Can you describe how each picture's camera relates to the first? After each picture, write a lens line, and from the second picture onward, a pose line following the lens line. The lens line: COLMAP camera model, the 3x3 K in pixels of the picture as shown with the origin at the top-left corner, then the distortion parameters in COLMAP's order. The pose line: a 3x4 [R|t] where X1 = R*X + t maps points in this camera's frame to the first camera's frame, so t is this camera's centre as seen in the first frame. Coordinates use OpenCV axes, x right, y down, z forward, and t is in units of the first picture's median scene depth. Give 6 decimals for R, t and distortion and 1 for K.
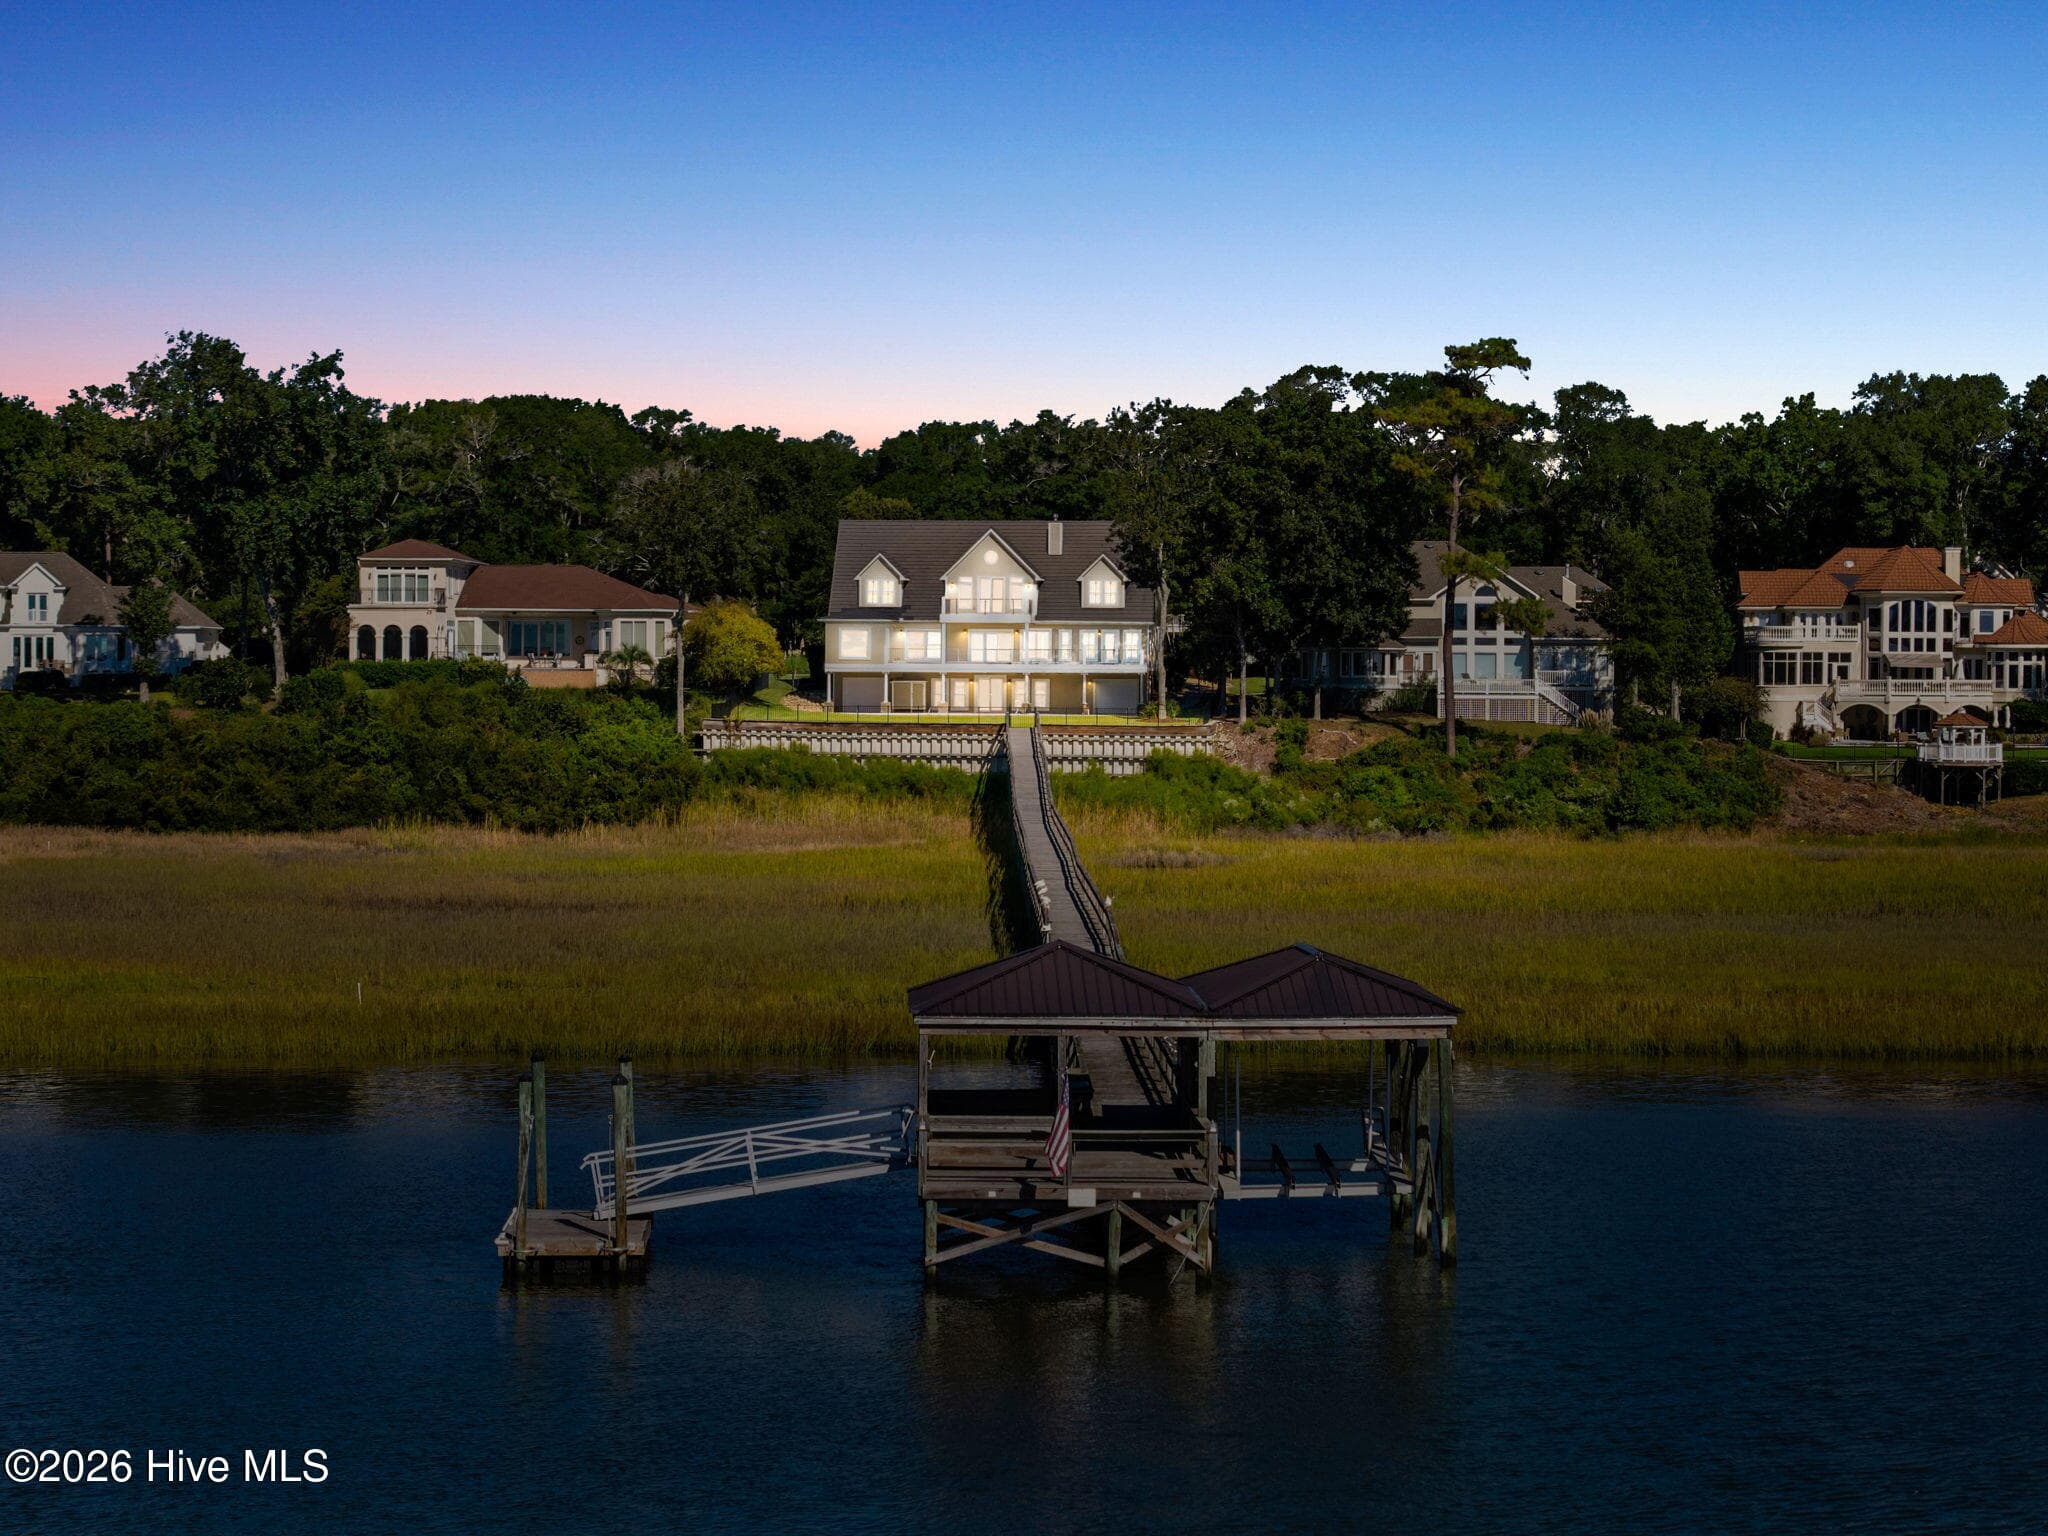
lens RADIAL K [[4189.2, 0, 1024.0], [0, 4189.2, 768.0], [0, 0, 1]] dist [-0.261762, 1.363057]
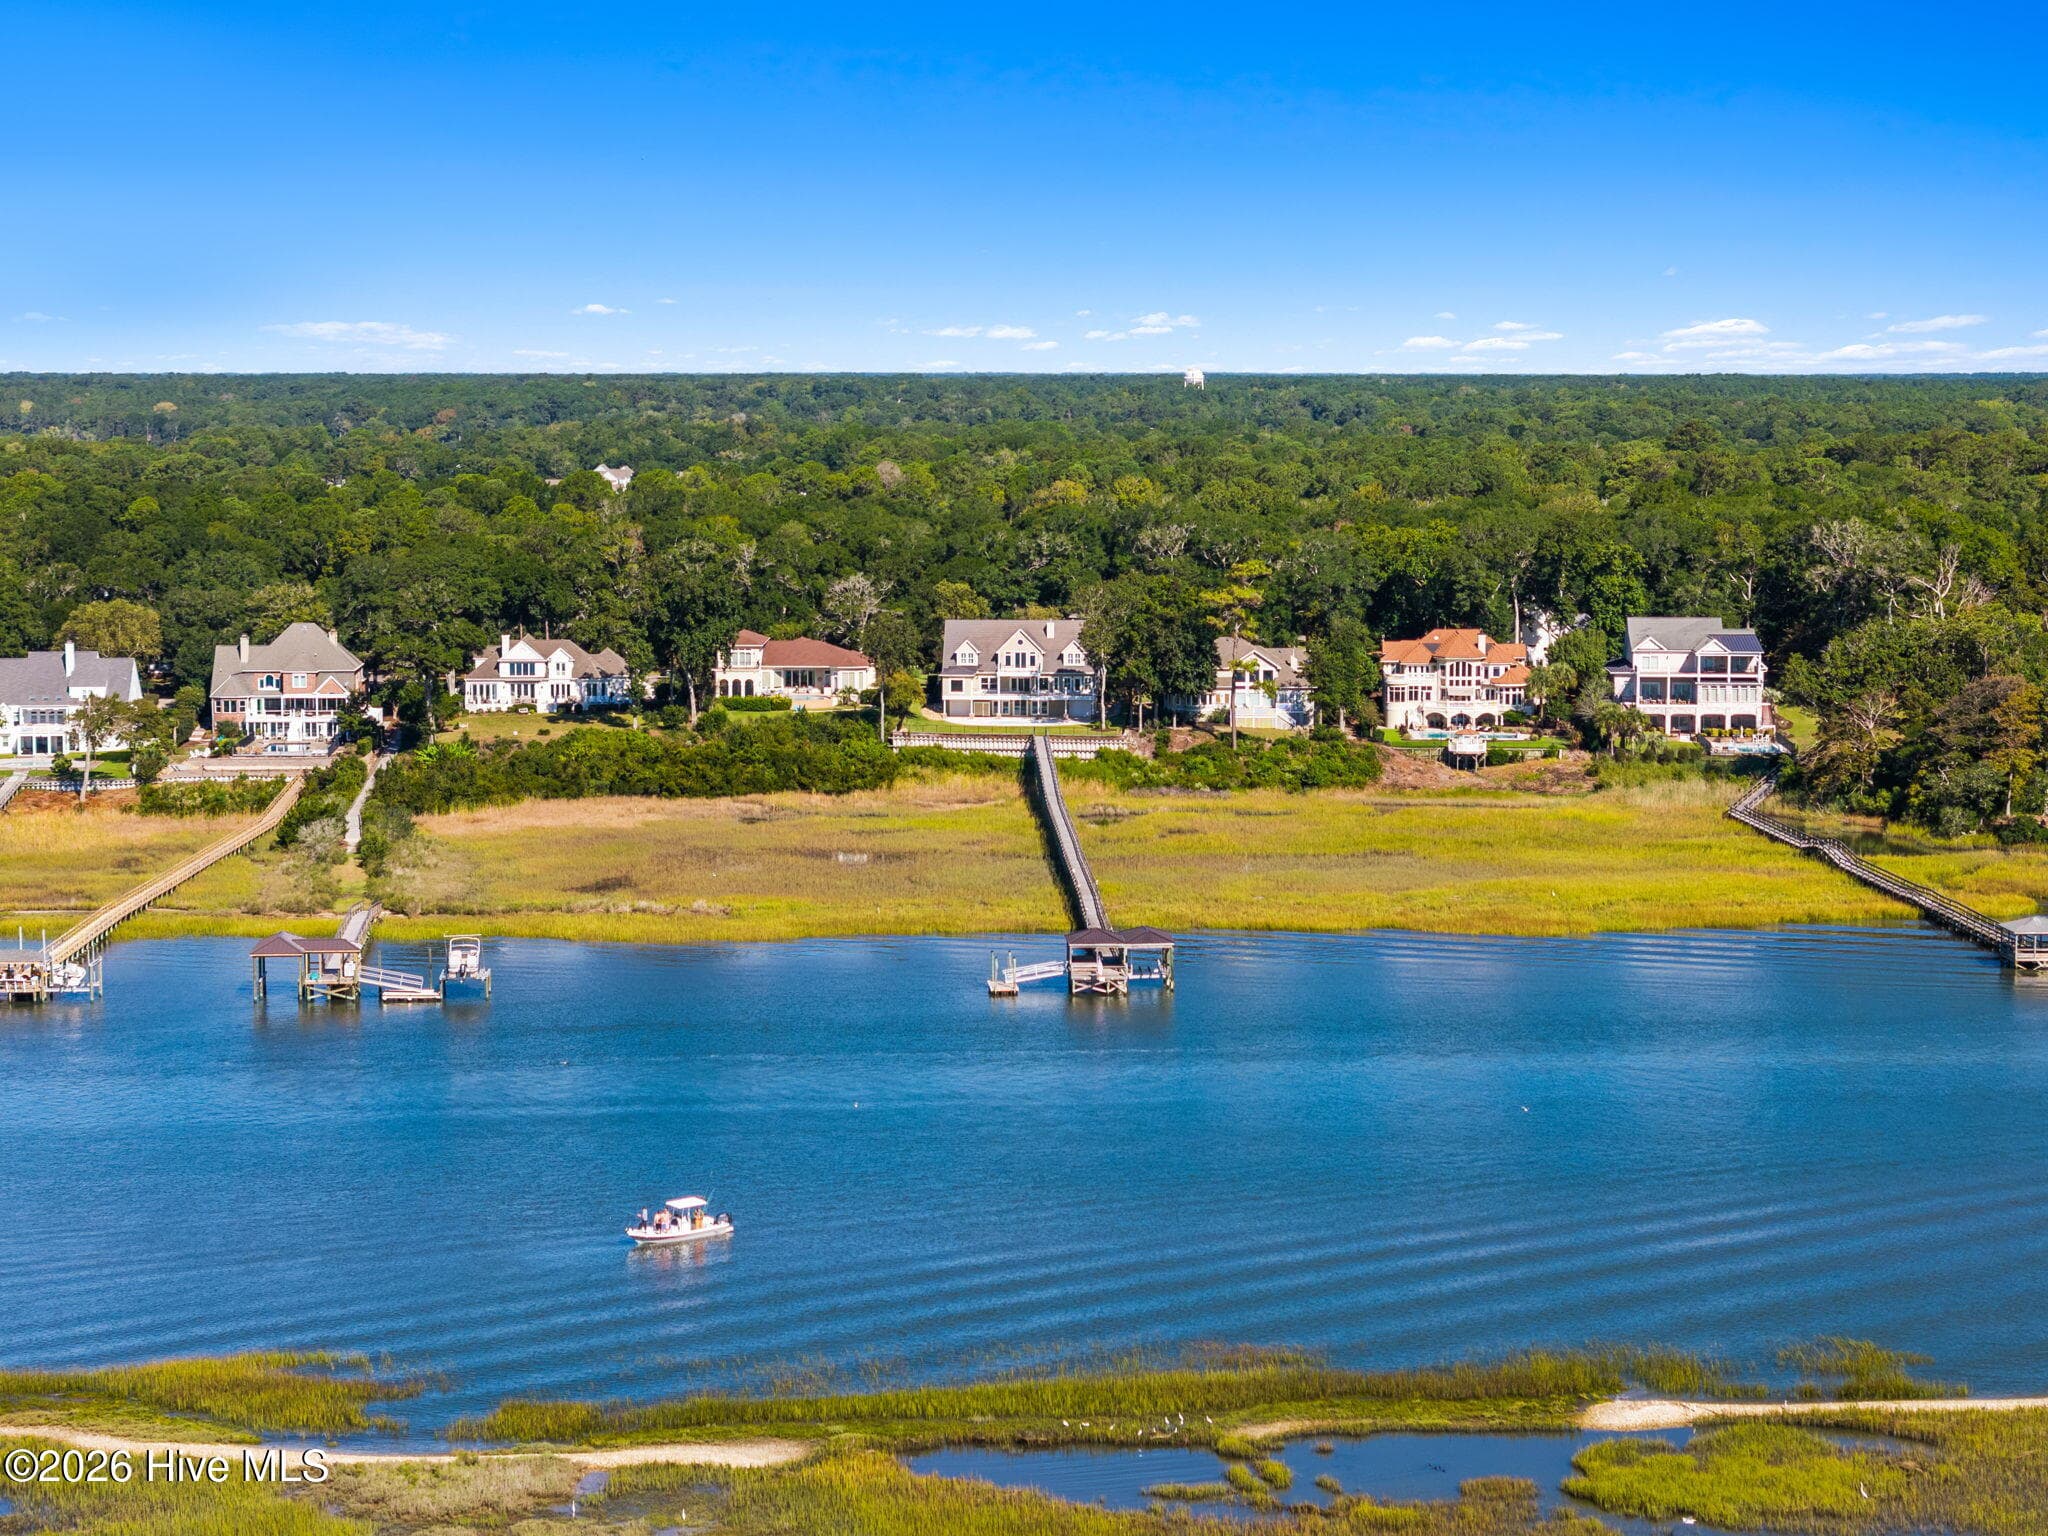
lens RADIAL K [[4121.9, 0, 1024.0], [0, 4121.9, 768.0], [0, 0, 1]] dist [-0.049266, 0.411297]
pose [[0.999784, -0.007215, 0.019488, -0.050634], [0.005776, 0.997324, 0.072881, -0.149543], [-0.019962, -0.072753, 0.997150, -1.149123]]
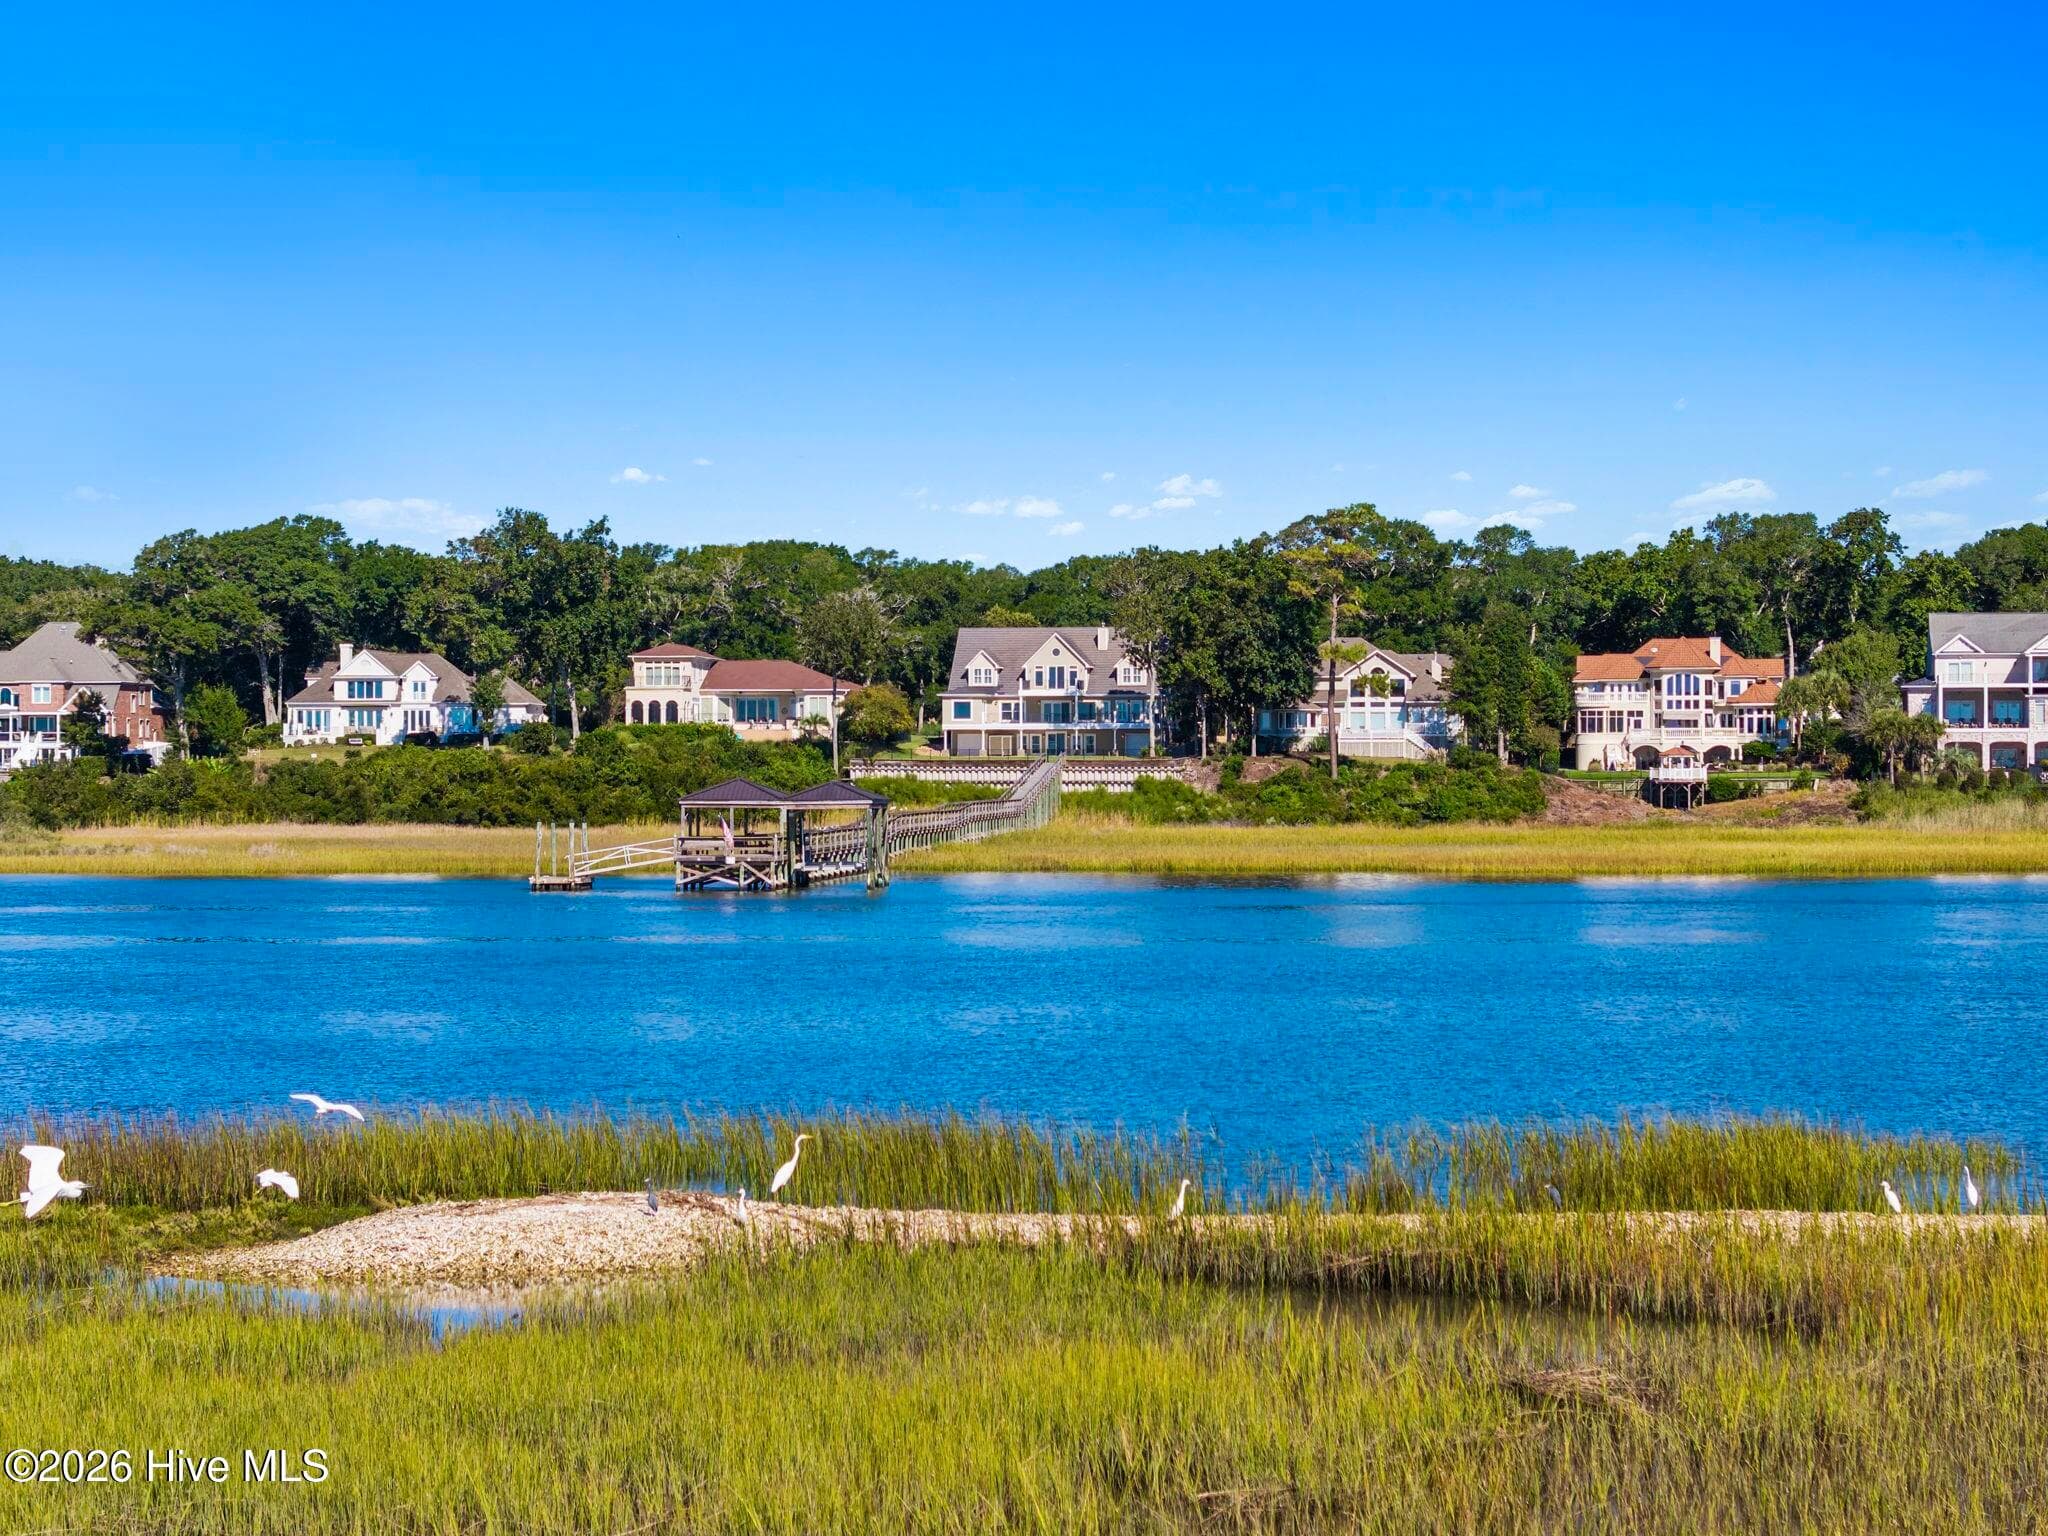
lens RADIAL K [[4121.9, 0, 1024.0], [0, 4121.9, 768.0], [0, 0, 1]] dist [-0.049266, 0.411297]
pose [[0.995069, -0.007322, -0.098916, 0.135526], [0.004746, 0.999644, -0.026250, 0.031430], [0.099073, 0.025651, 0.994749, -0.490751]]
